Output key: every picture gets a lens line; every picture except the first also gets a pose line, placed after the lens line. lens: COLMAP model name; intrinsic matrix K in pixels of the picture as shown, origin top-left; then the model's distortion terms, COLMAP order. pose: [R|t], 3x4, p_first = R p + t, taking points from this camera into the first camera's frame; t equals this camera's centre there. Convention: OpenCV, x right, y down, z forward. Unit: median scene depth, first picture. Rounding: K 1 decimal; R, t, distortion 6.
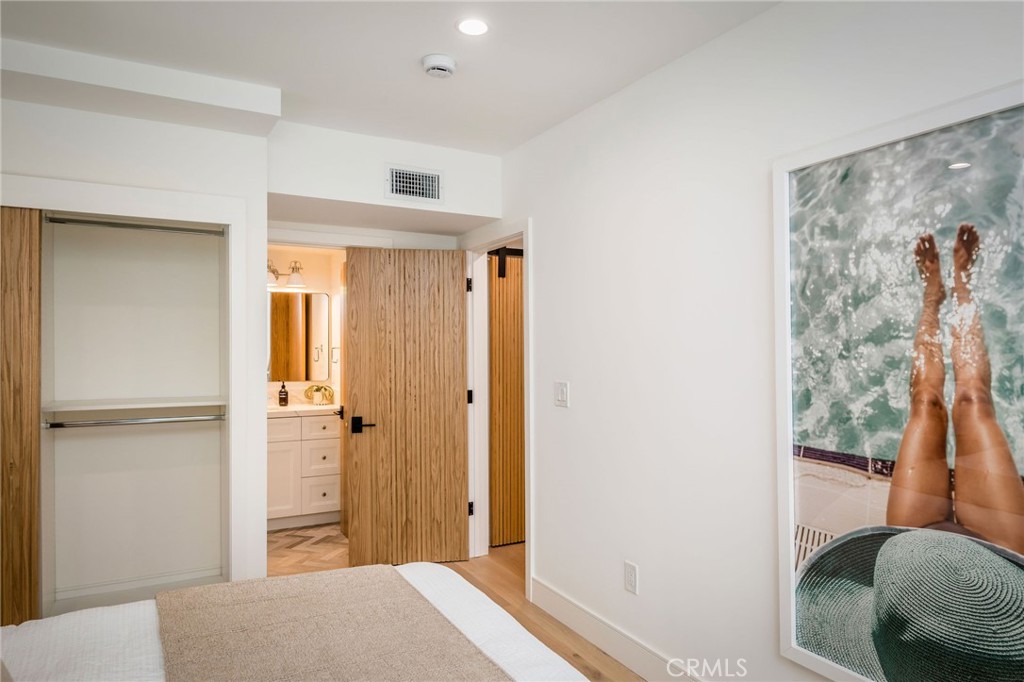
lens RADIAL K [[625.5, 0, 512.2], [0, 625.5, 342.5], [0, 0, 1]] dist [0.000251, 0.000012]
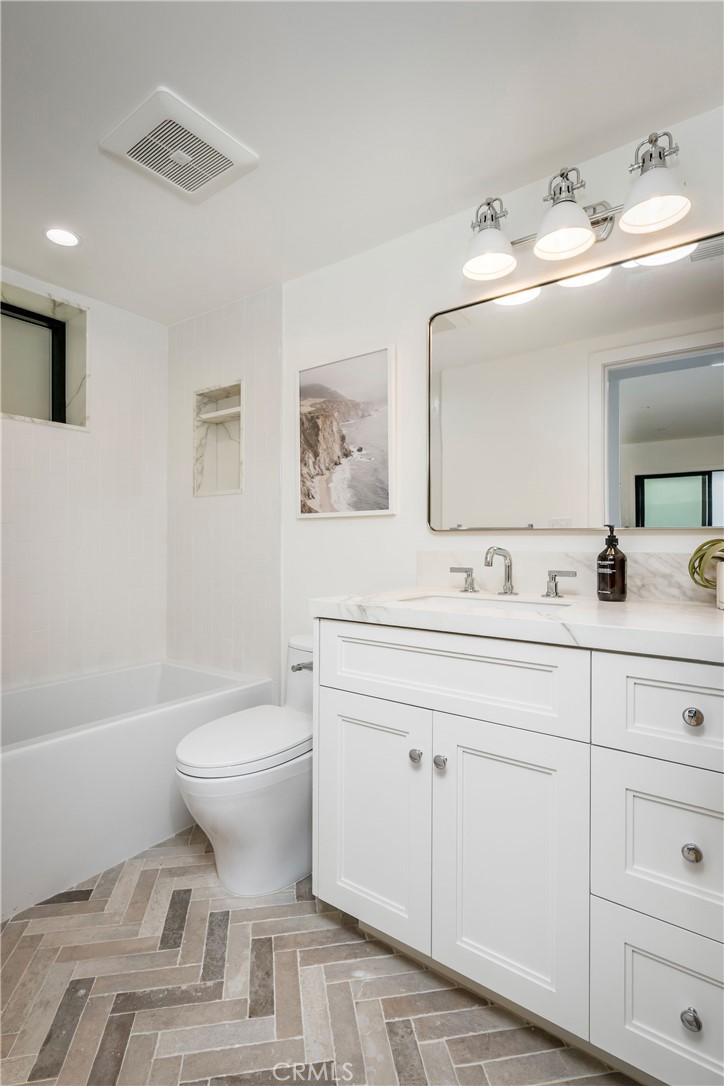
lens RADIAL K [[542.3, 0, 362.9], [0, 542.3, 539.9], [0, 0, 1]] dist [-0.004448, -0.000522]
pose [[0.406586, 0.001857, -0.913610, -0.164254], [0.008045, 0.999952, 0.005612, 0.067236], [0.913577, -0.009632, 0.406552, 0.770912]]
